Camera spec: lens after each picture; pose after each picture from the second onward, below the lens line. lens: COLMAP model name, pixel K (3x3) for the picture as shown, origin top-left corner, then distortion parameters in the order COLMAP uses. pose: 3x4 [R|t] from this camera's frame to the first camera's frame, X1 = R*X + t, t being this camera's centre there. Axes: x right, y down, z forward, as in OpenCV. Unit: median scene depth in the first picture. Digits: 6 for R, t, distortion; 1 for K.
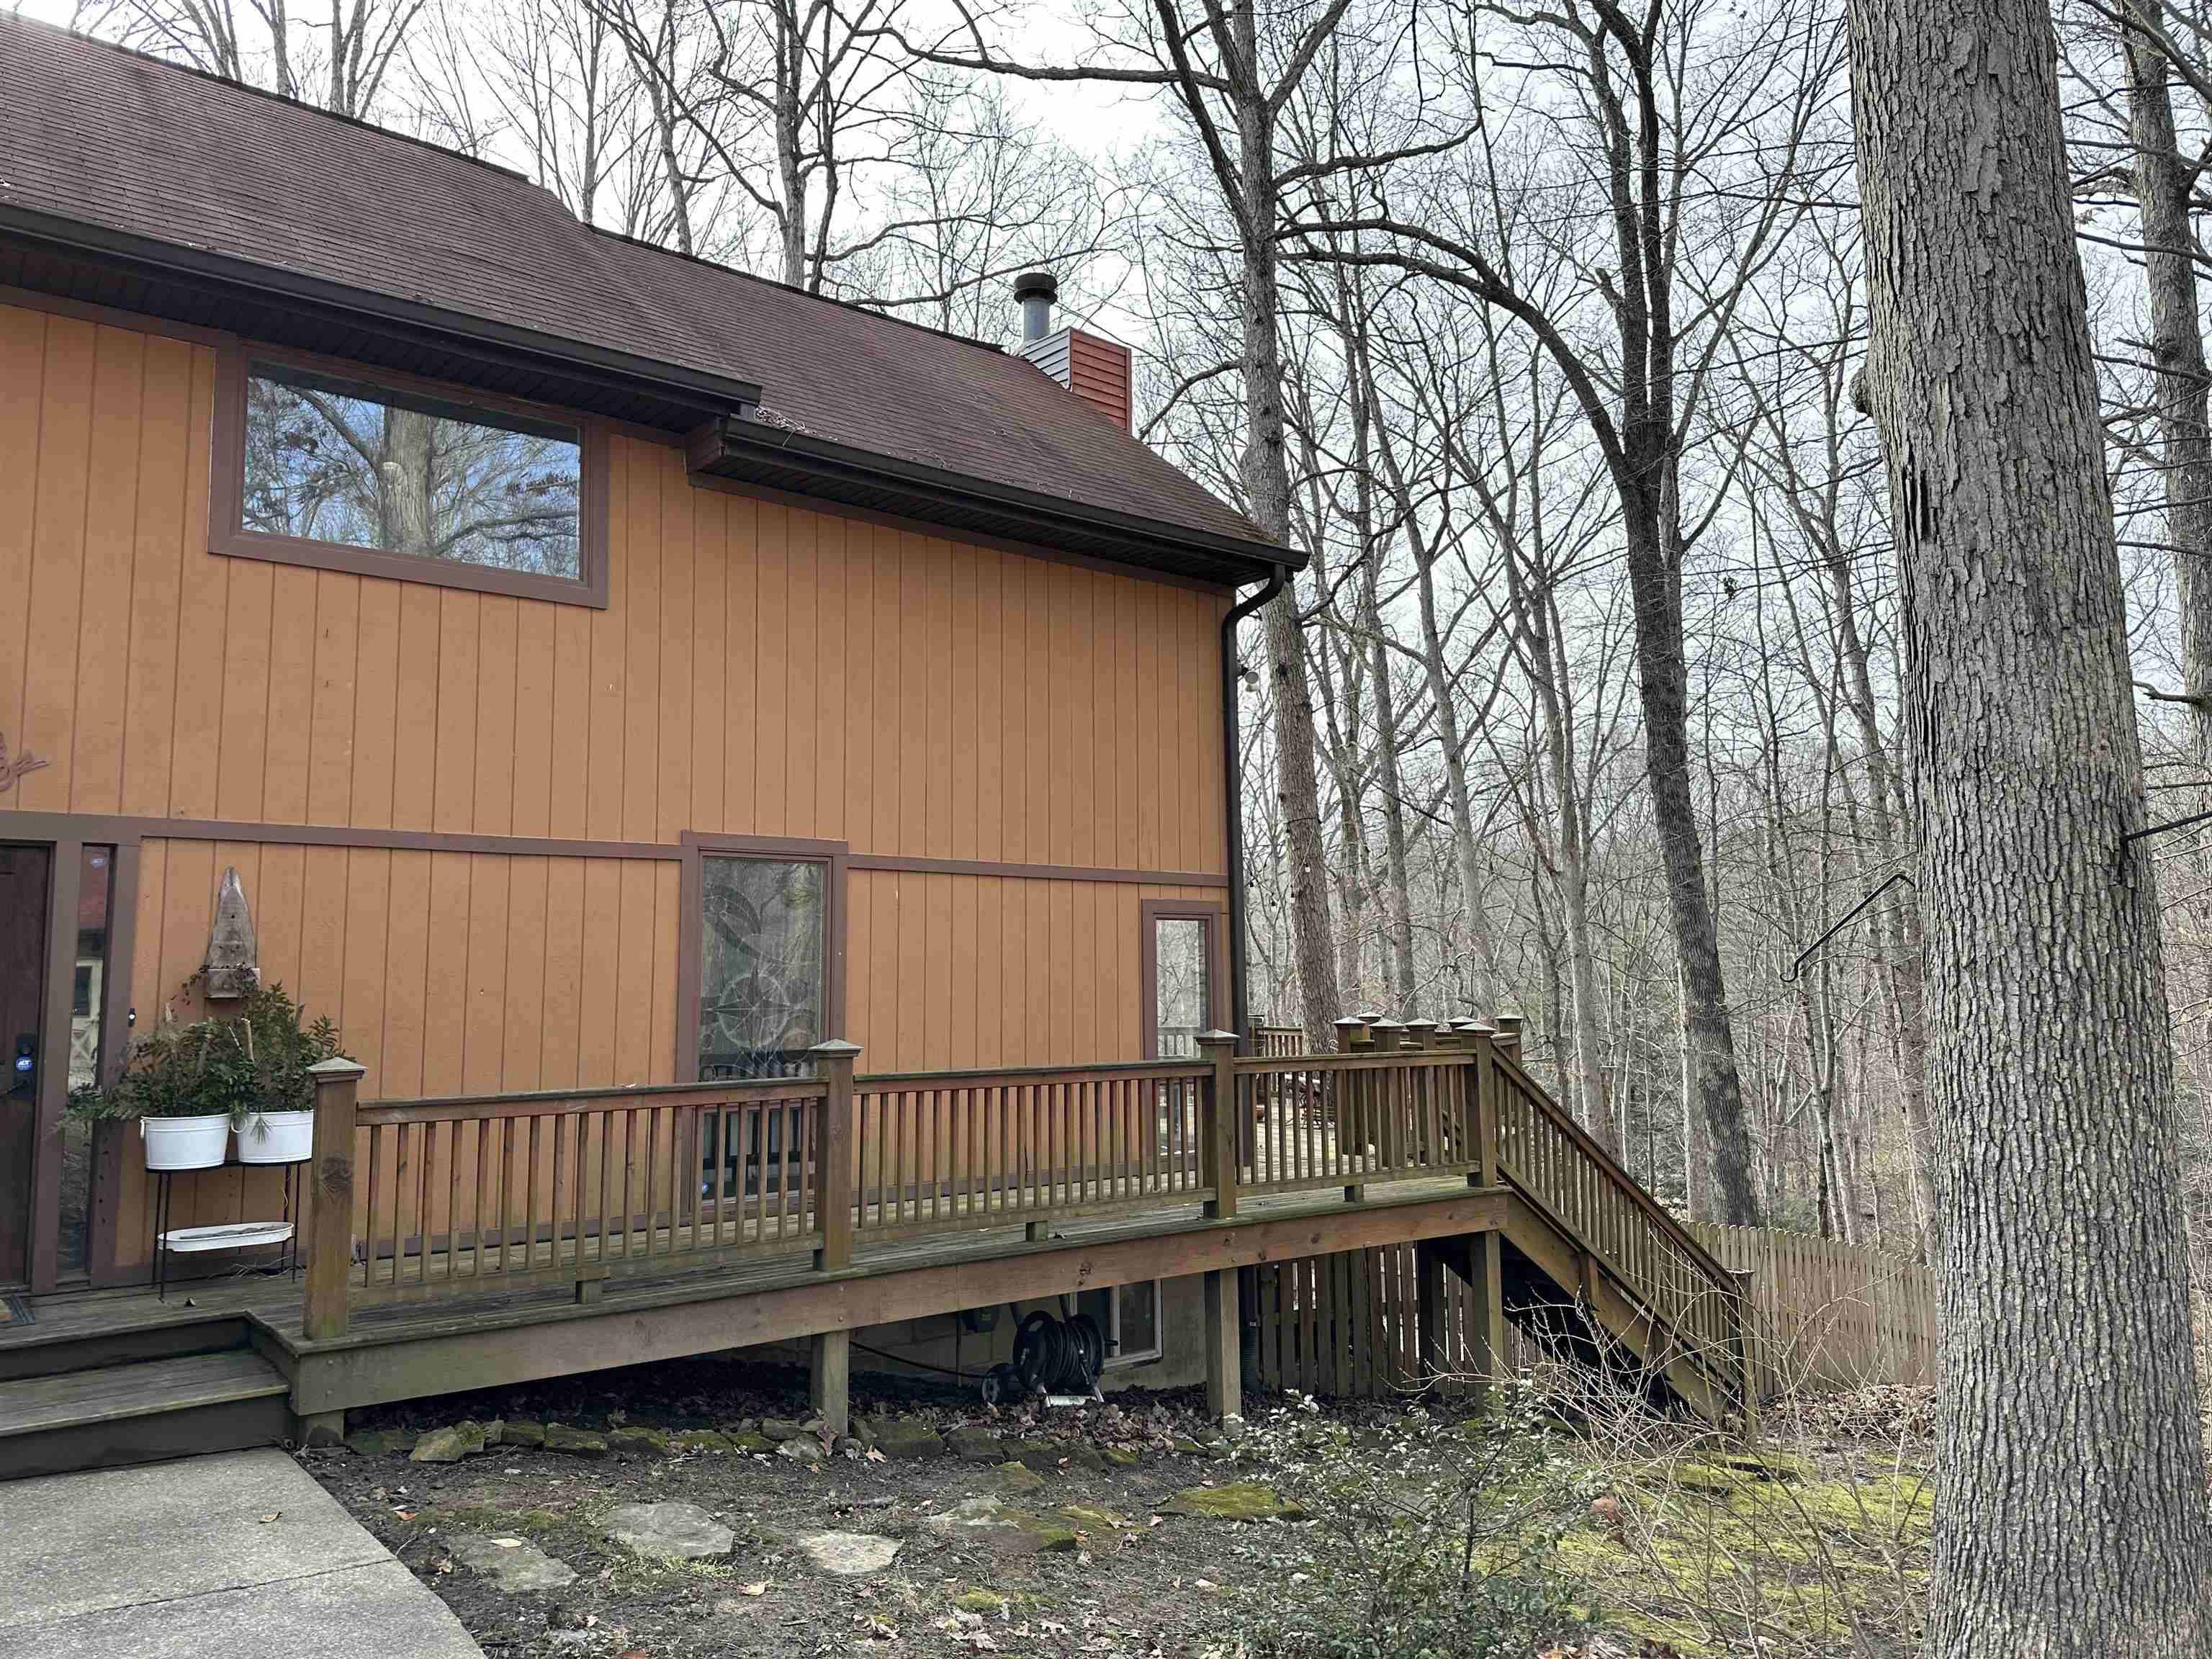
lens RADIAL K [[1580.2, 0, 1105.8], [0, 1580.2, 824.4], [0, 0, 1]] dist [0.047208, -0.000109]
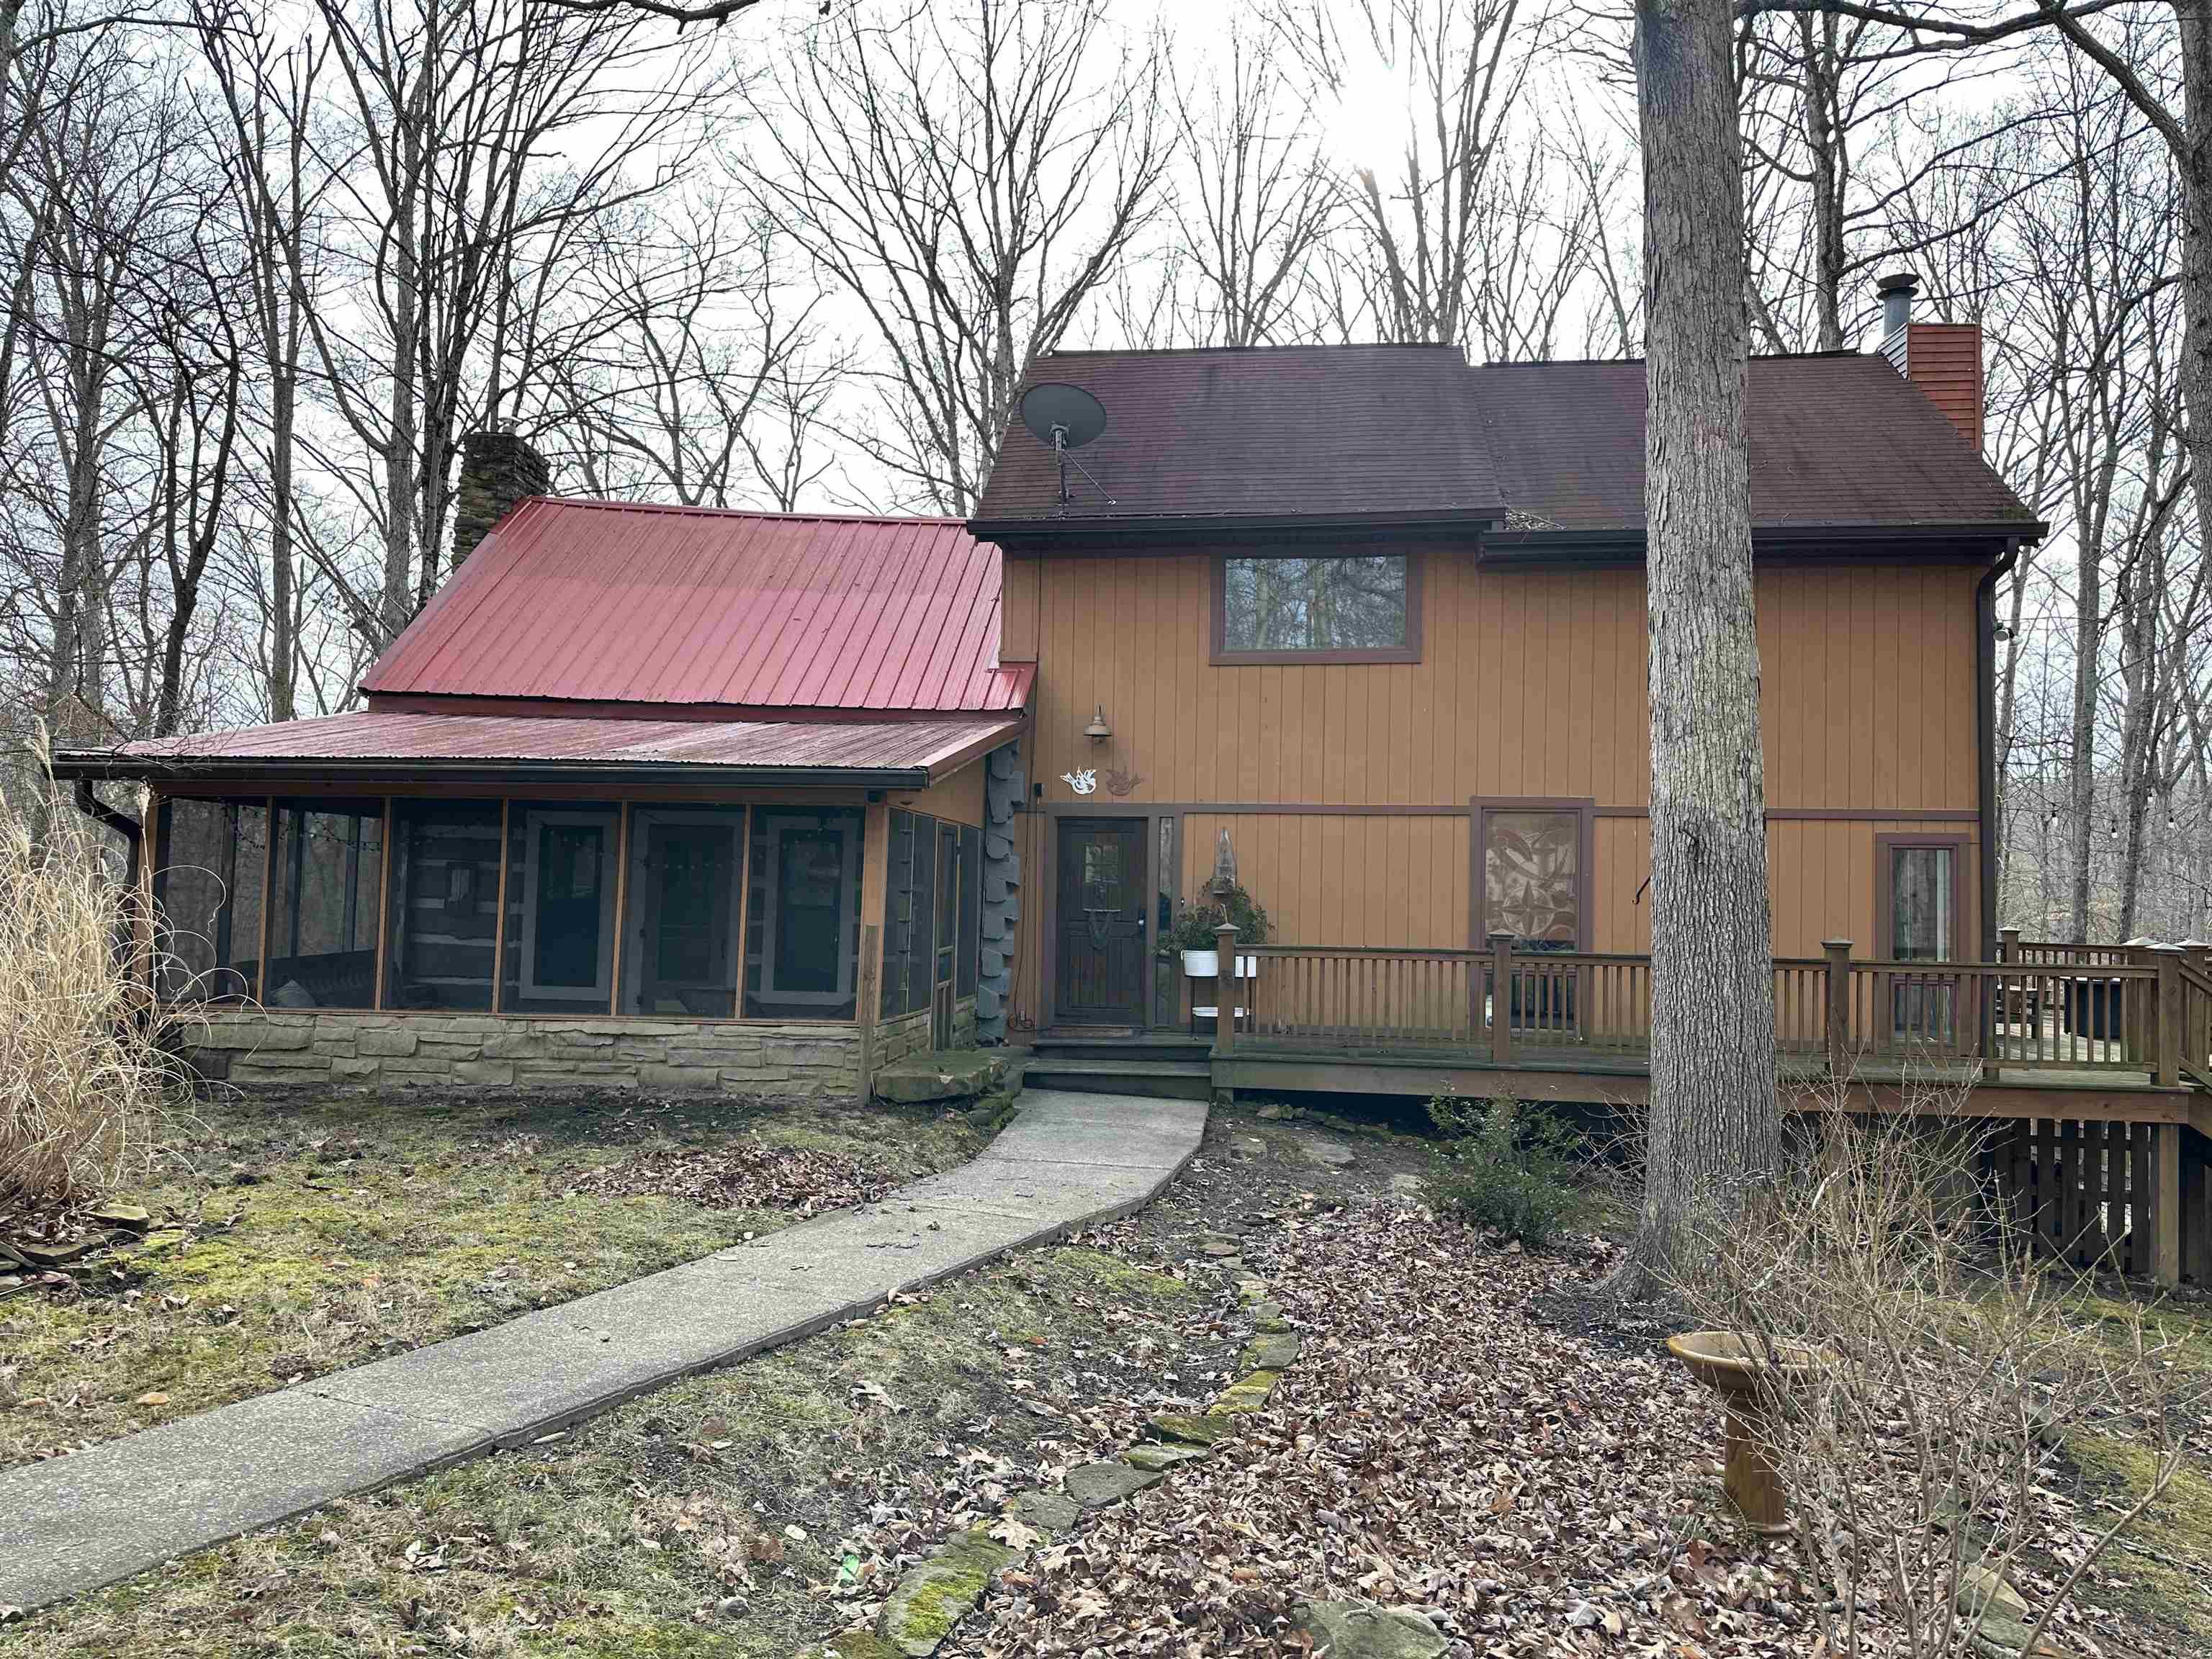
lens RADIAL K [[1580.2, 0, 1106.7], [0, 1580.2, 828.2], [0, 0, 1]] dist [0.047208, -0.000109]
pose [[0.724132, -0.004930, -0.689644, 0.592227], [0.051146, 0.997605, 0.046573, -0.059531], [0.687762, -0.068997, 0.722649, -0.422021]]
